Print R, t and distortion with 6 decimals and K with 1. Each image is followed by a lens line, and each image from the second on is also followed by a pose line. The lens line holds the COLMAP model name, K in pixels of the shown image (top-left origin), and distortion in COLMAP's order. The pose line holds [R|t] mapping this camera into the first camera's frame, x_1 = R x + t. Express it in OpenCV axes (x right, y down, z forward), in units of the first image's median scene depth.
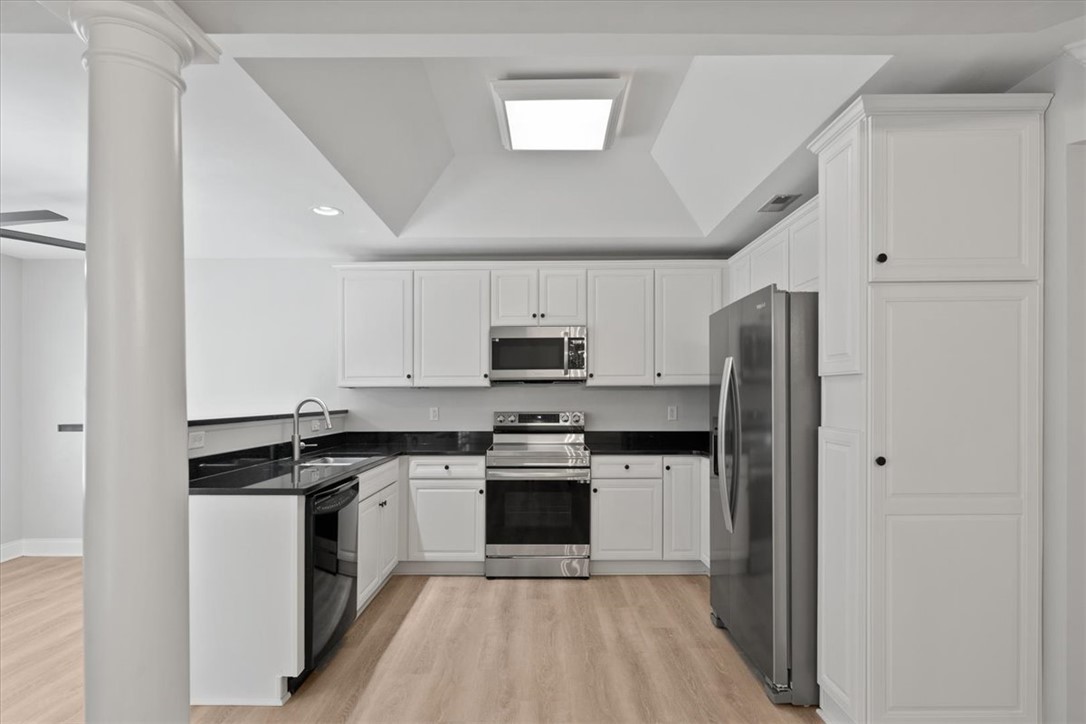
lens RADIAL K [[566.2, 0, 544.2], [0, 566.2, 397.8], [0, 0, 1]] dist [0.002869, 0.000708]
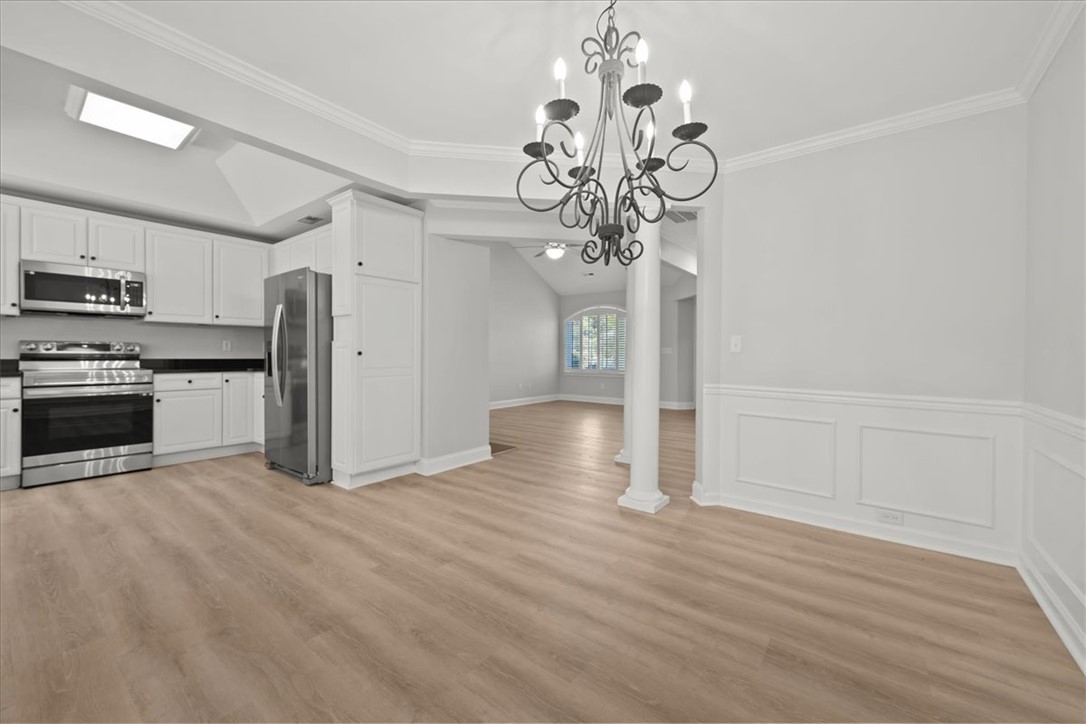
lens RADIAL K [[430.5, 0, 575.5], [0, 430.5, 358.9], [0, 0, 1]] dist [0.002536, -0.000103]
pose [[0.591093, -0.004062, 0.806593, -0.142920], [-0.000778, 0.999984, 0.005606, 0.061587], [-0.806603, -0.003941, 0.591080, -0.359273]]
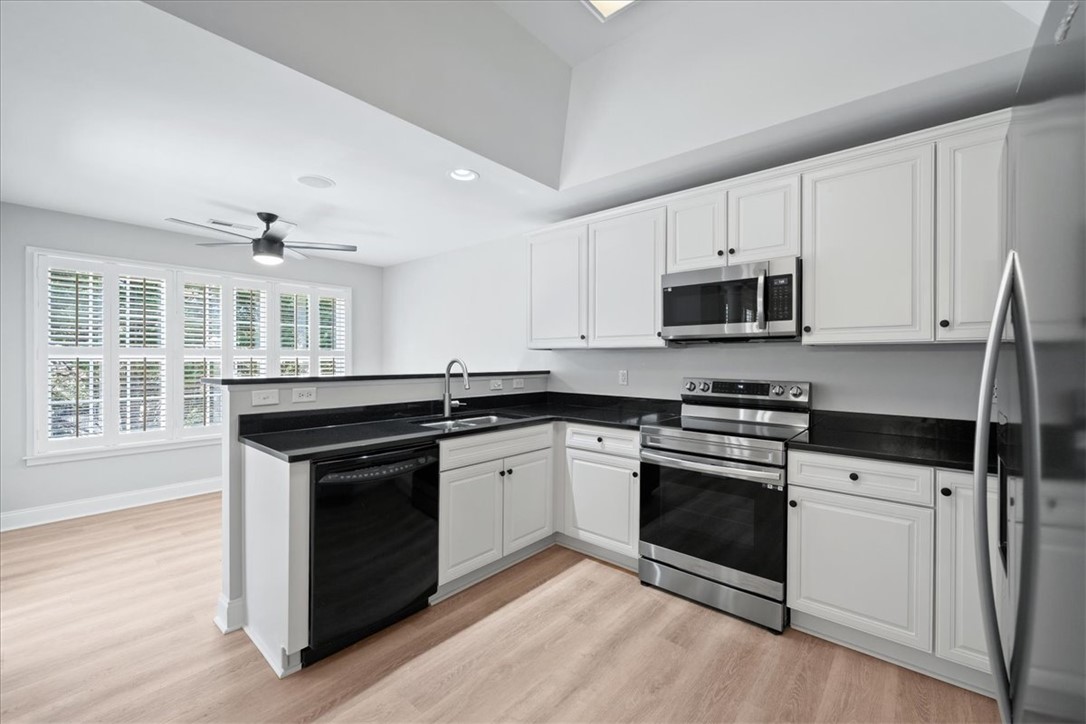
lens RADIAL K [[437.9, 0, 545.6], [0, 437.9, 359.8], [0, 0, 1]] dist [0.000428, -0.000009]
pose [[0.747627, 0.008288, -0.664068, 0.211486], [-0.008640, 0.999959, 0.002753, -0.001706], [0.664063, 0.003680, 0.747667, 0.433228]]
